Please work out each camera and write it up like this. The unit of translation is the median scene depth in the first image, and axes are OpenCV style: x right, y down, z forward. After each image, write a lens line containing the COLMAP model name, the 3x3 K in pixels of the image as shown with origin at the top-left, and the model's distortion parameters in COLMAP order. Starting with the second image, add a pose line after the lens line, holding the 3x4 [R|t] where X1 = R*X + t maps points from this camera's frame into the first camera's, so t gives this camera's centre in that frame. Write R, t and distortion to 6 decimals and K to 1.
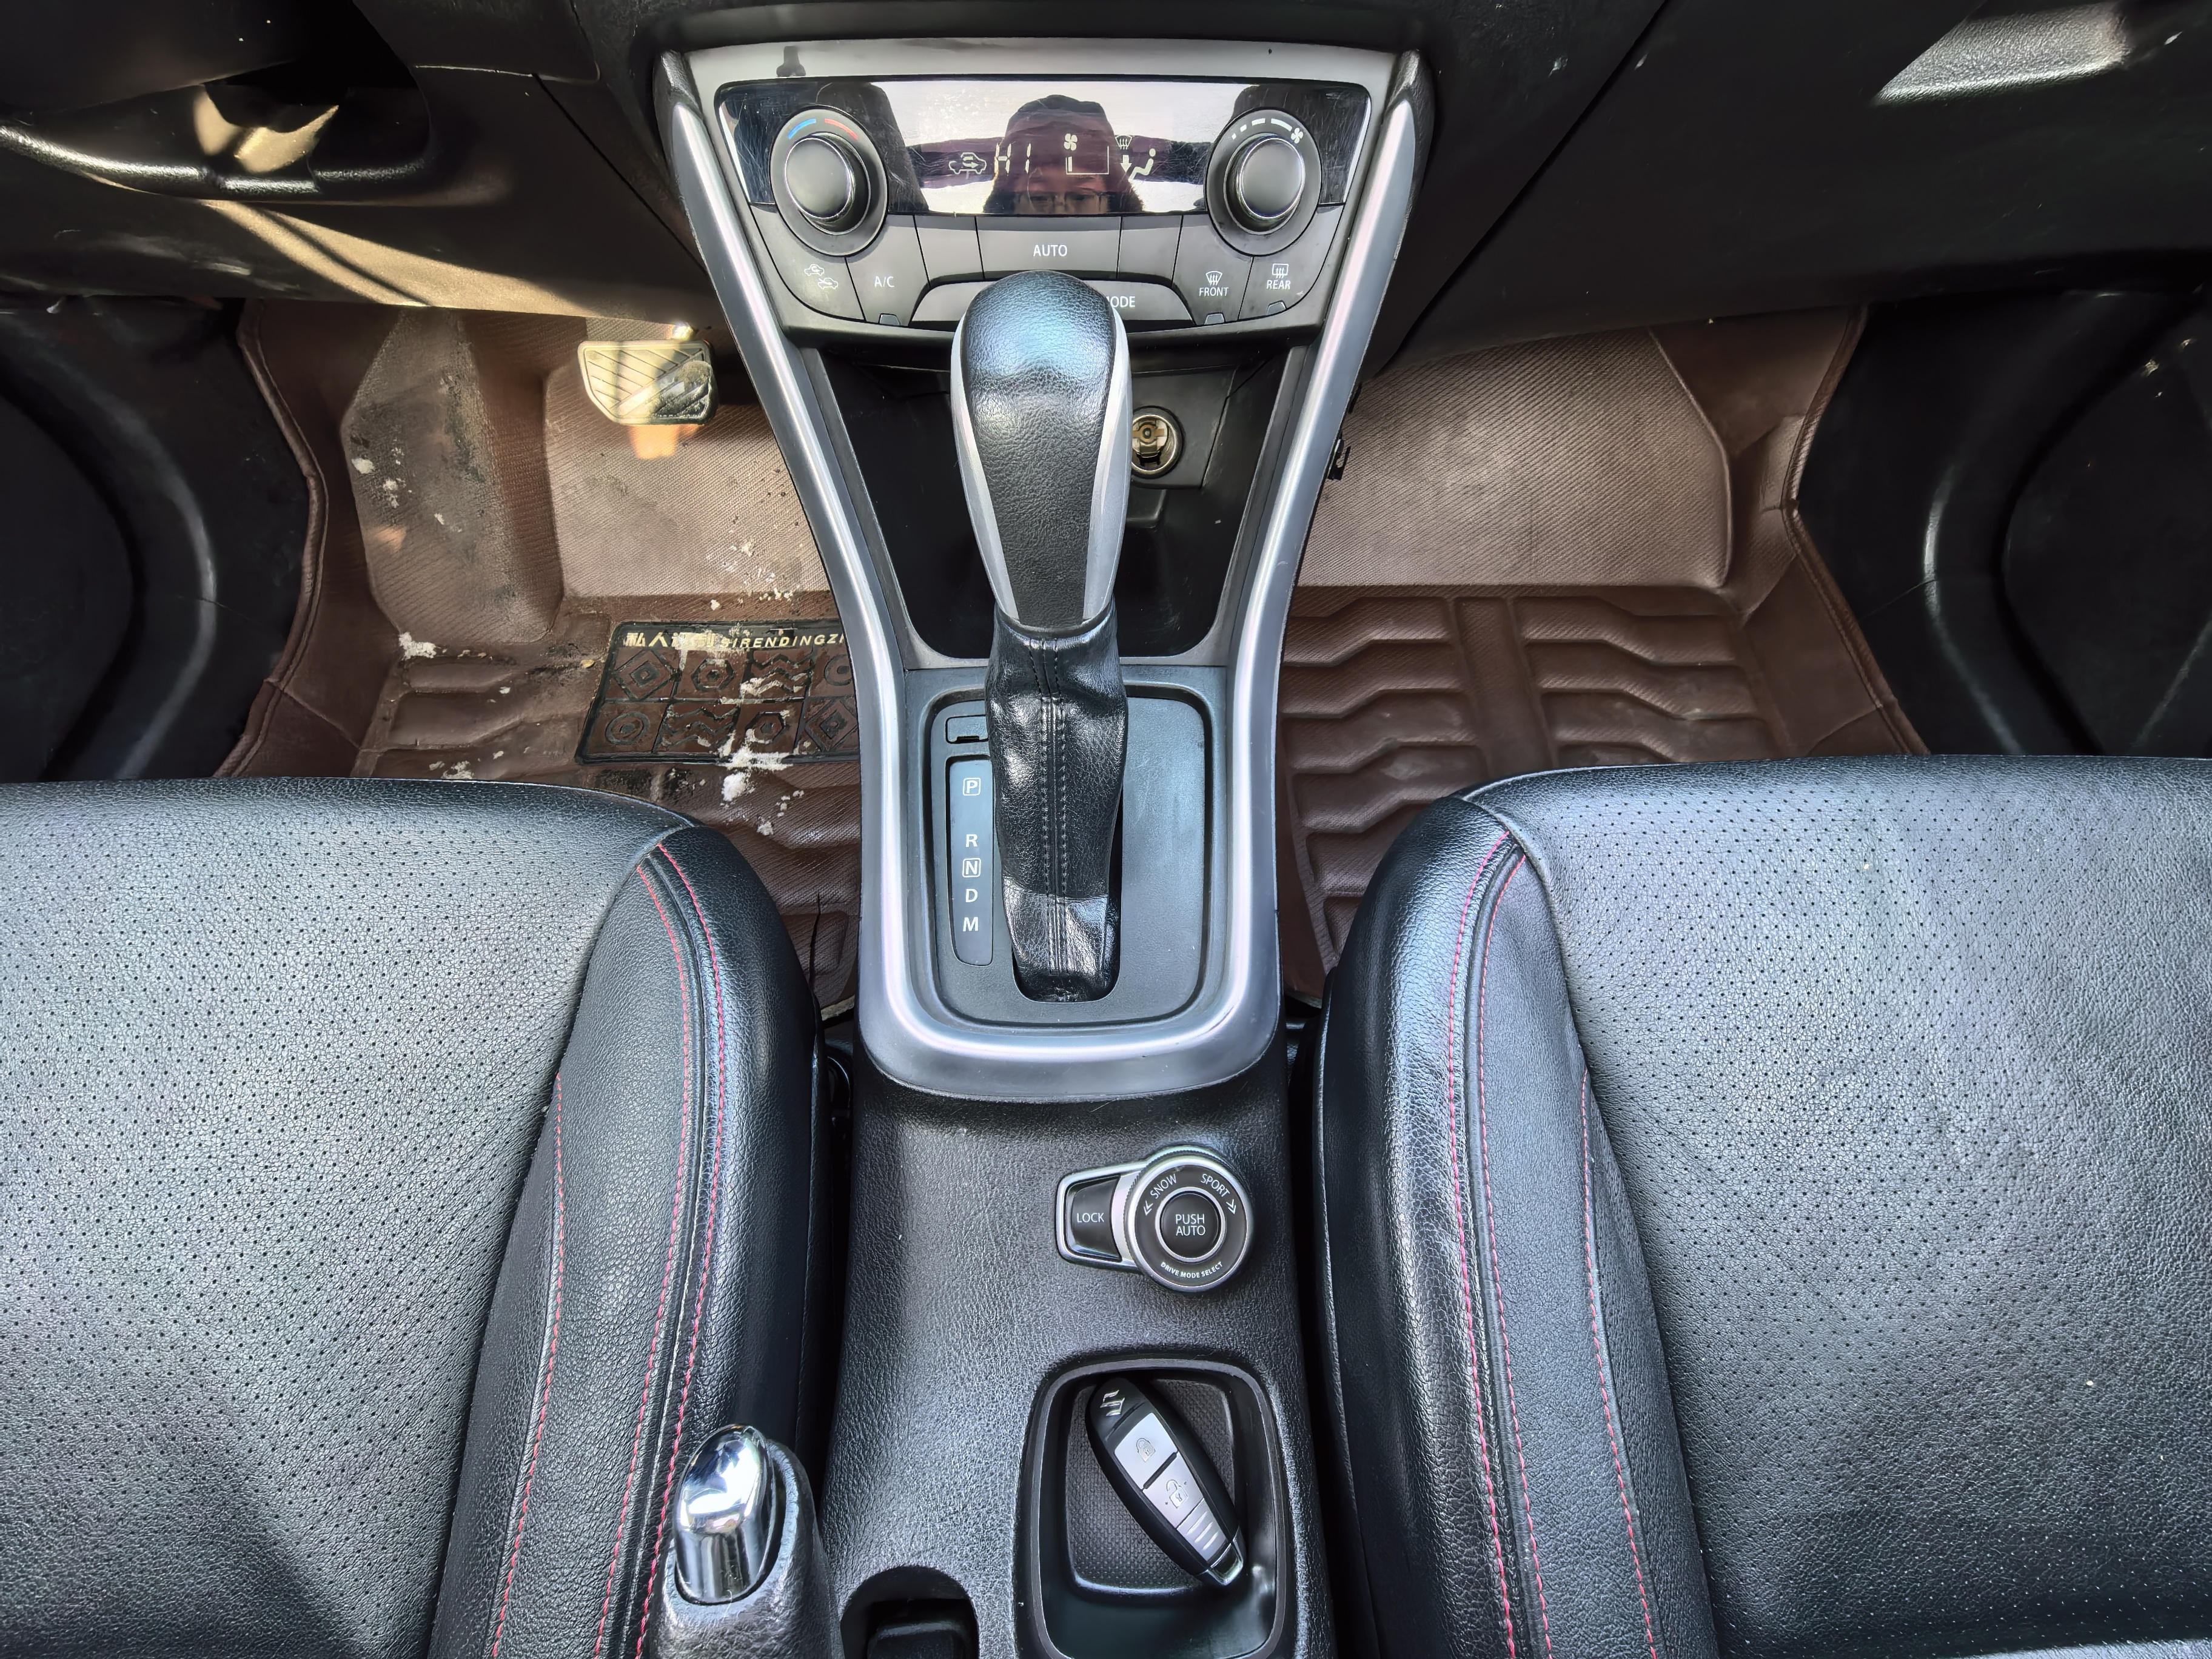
lens RADIAL K [[864.8, 0, 1118.8], [0, 864.8, 834.4], [0, 0, 1]] dist [0.026038, -0.005426]
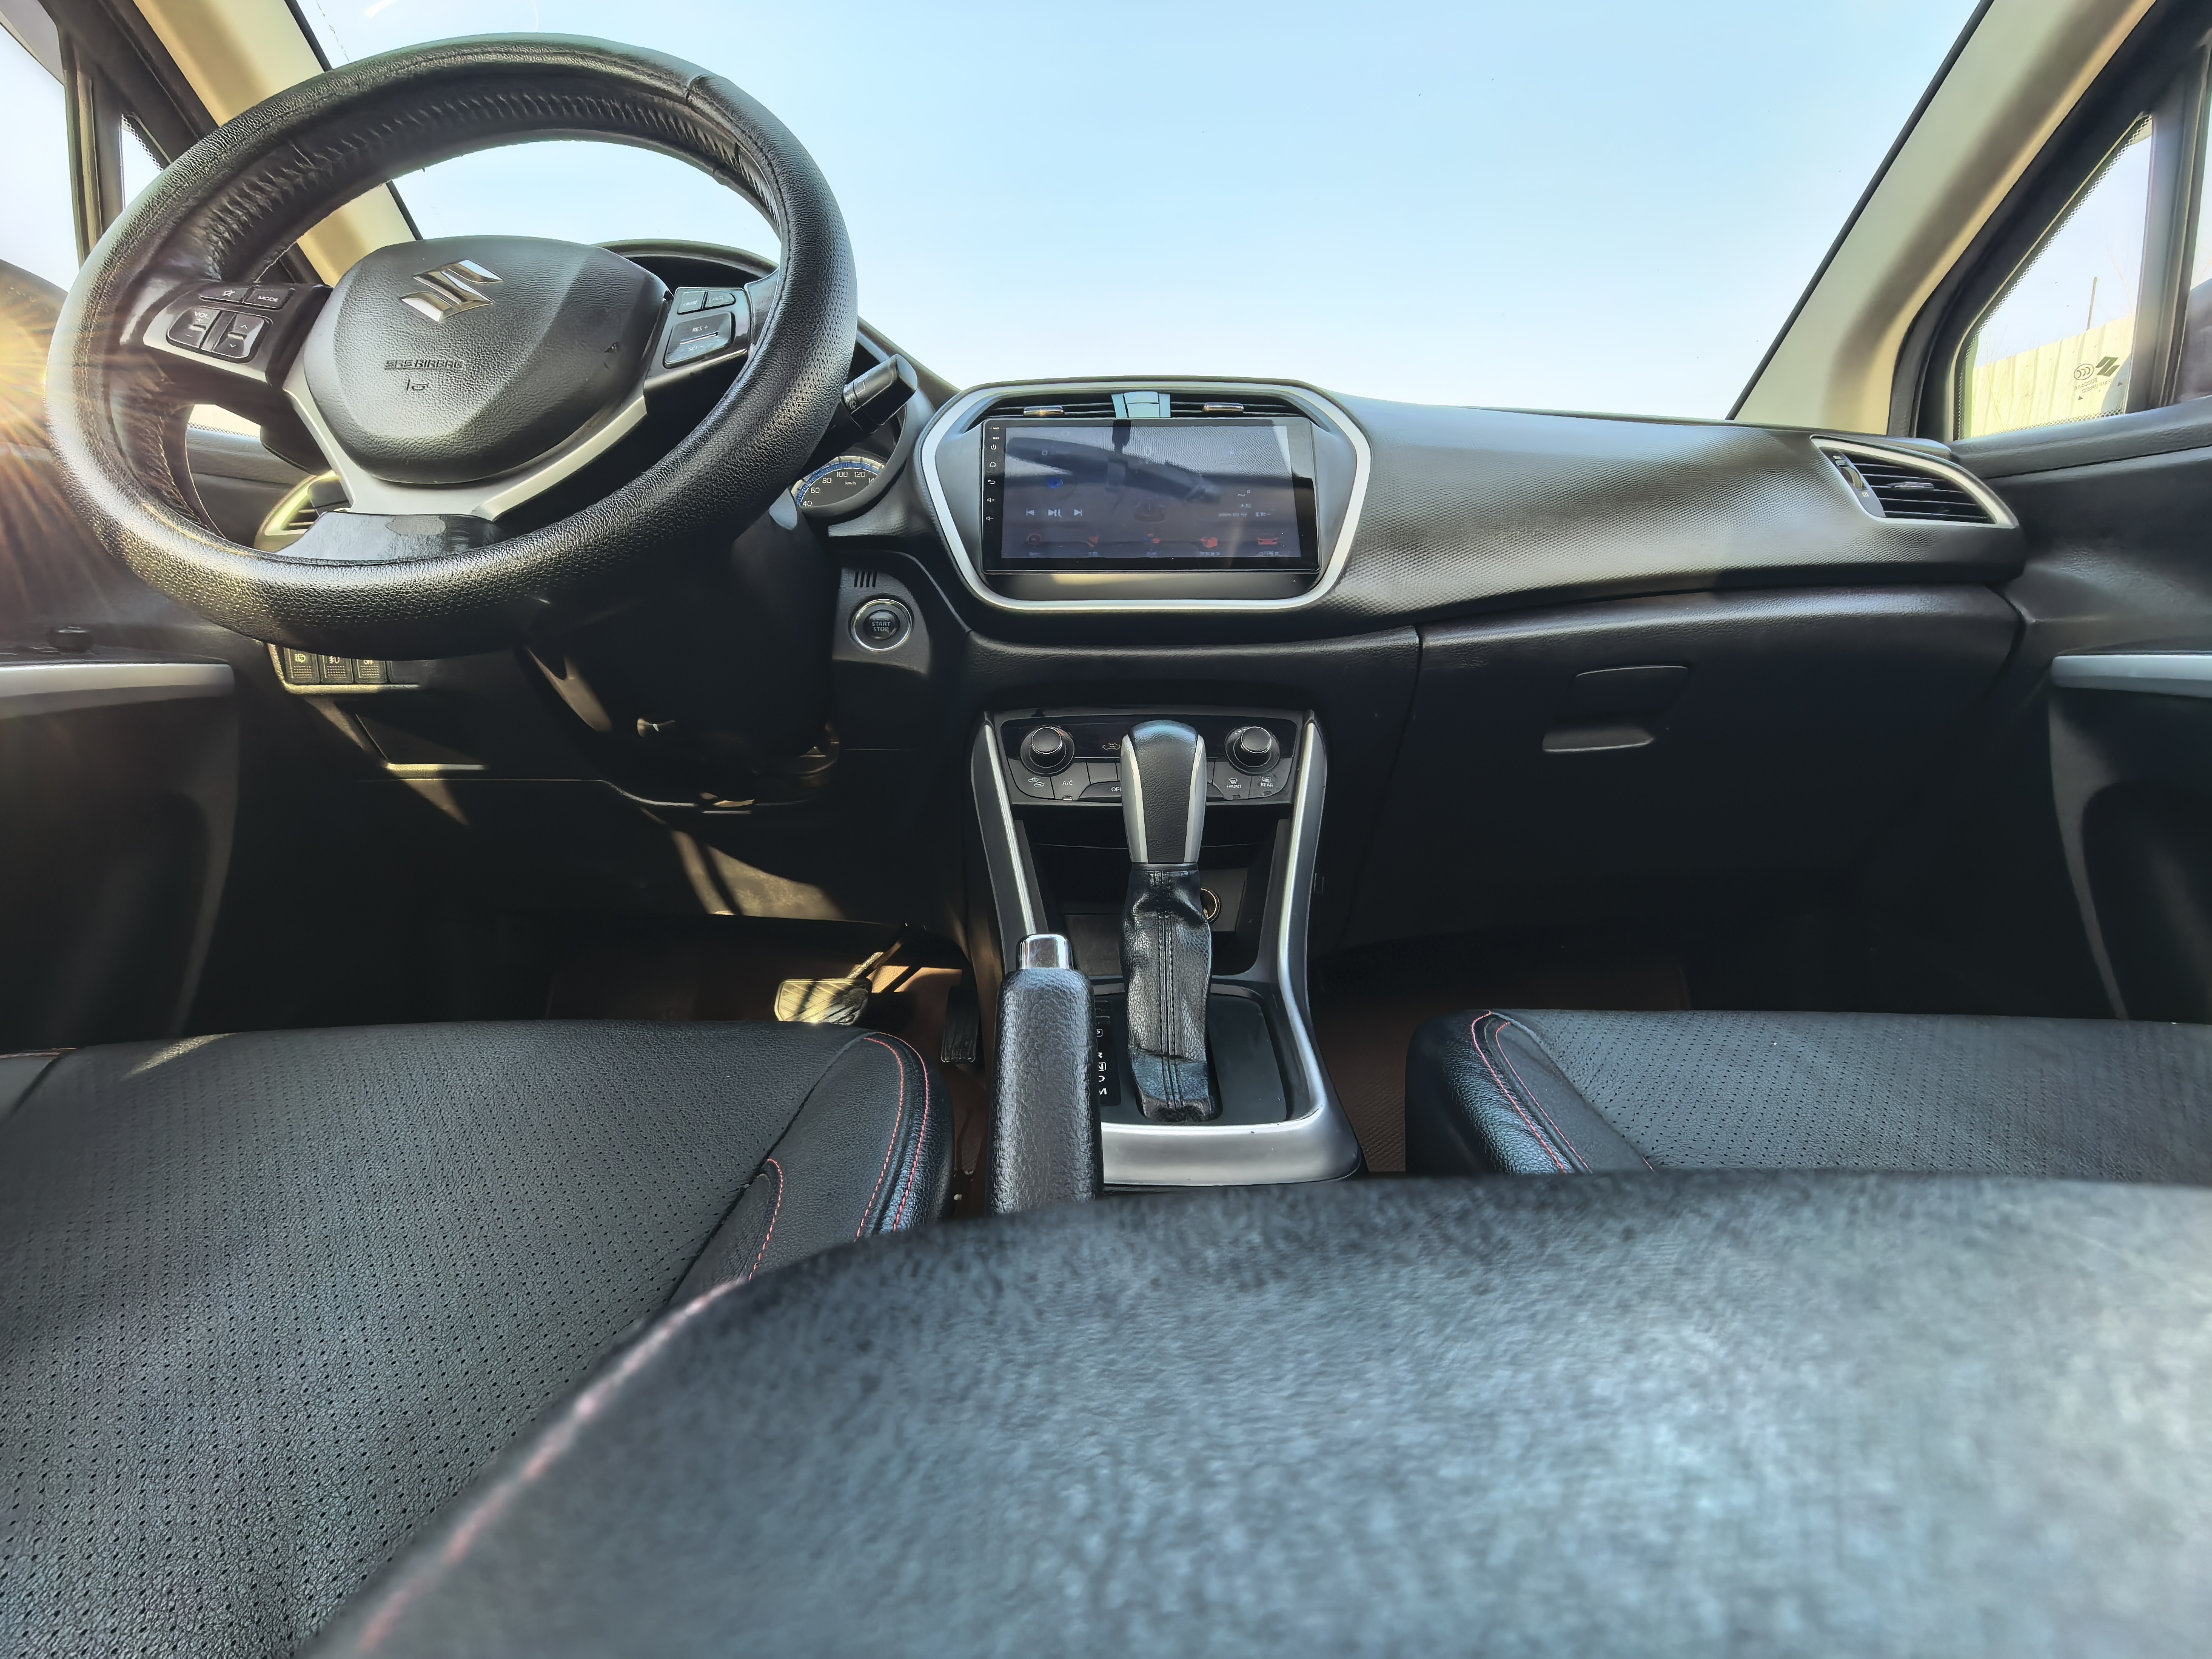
lens RADIAL K [[857.4, 0, 1104.4], [0, 857.4, 835.4], [0, 0, 1]] dist [0.021933, -0.005347]
pose [[0.999716, -0.002917, -0.023649, -0.053435], [-0.017427, 0.587348, -0.809147, 0.395565], [0.016250, 0.809329, 0.587131, -0.015131]]
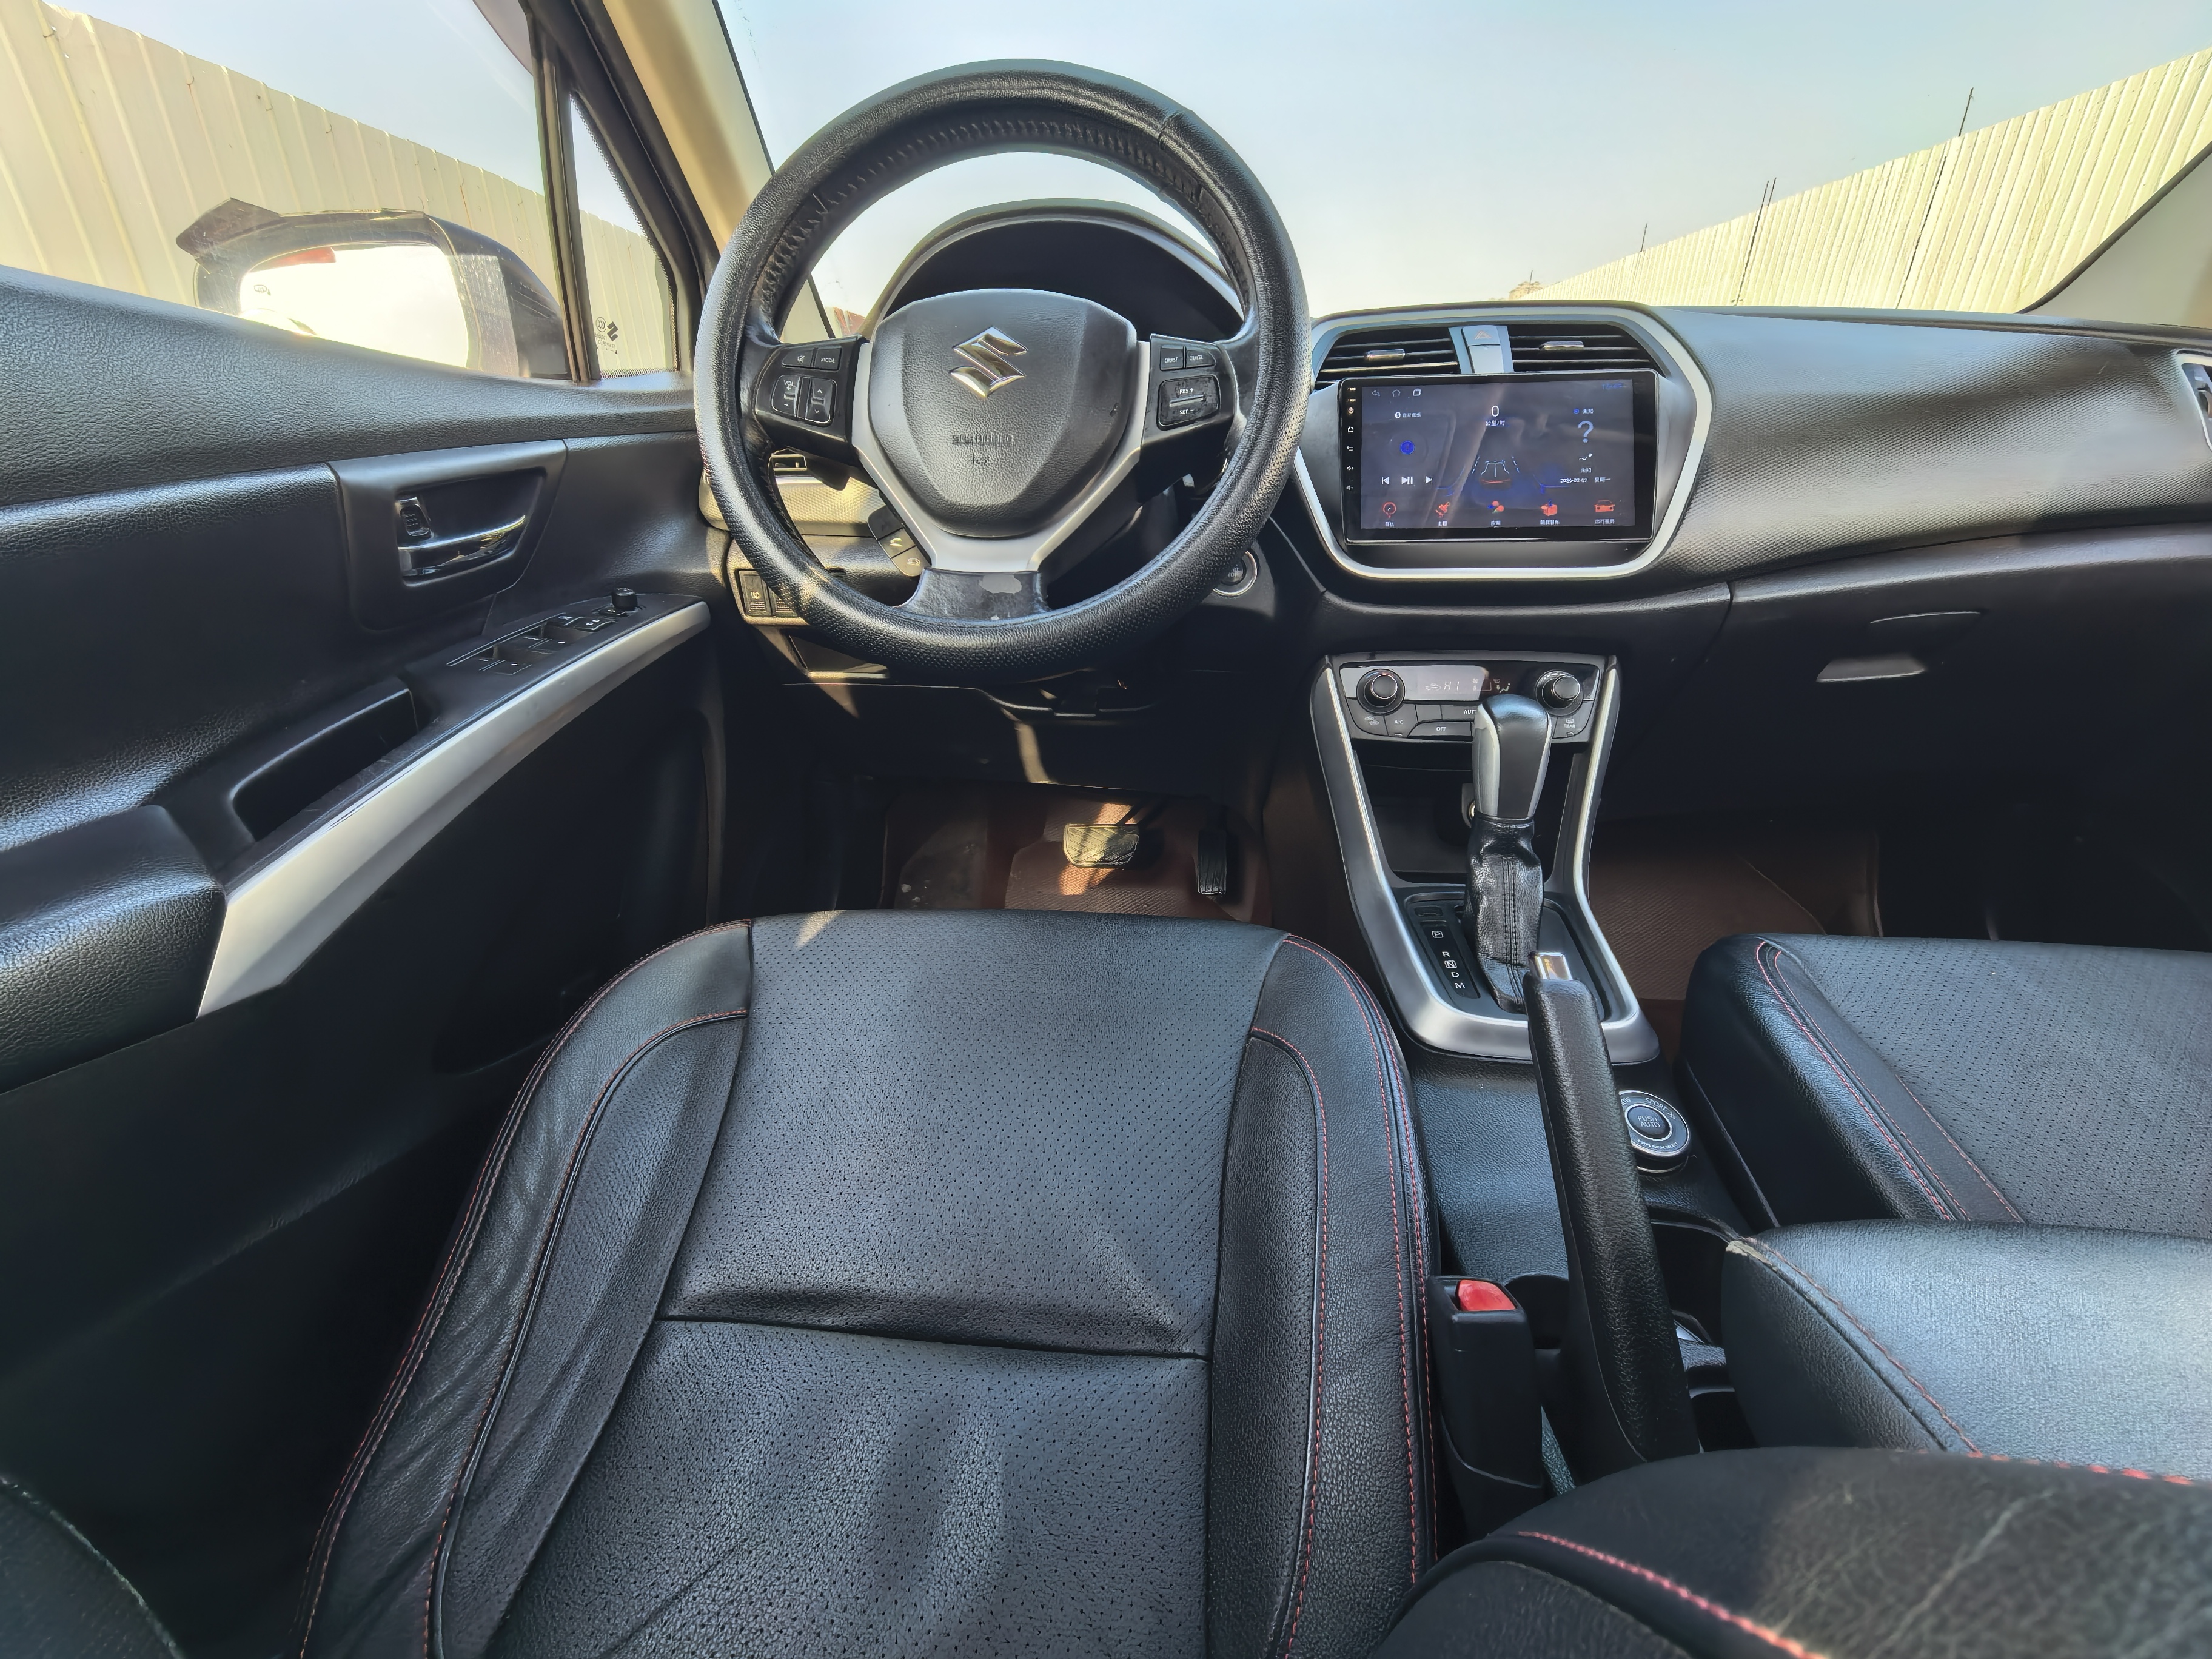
lens RADIAL K [[864.8, 0, 1118.8], [0, 864.8, 834.4], [0, 0, 1]] dist [0.026038, -0.005426]
pose [[0.993924, 0.031759, -0.105386, -0.303980], [-0.090250, 0.783236, -0.615139, 0.450482], [0.063005, 0.620913, 0.781343, -0.282706]]
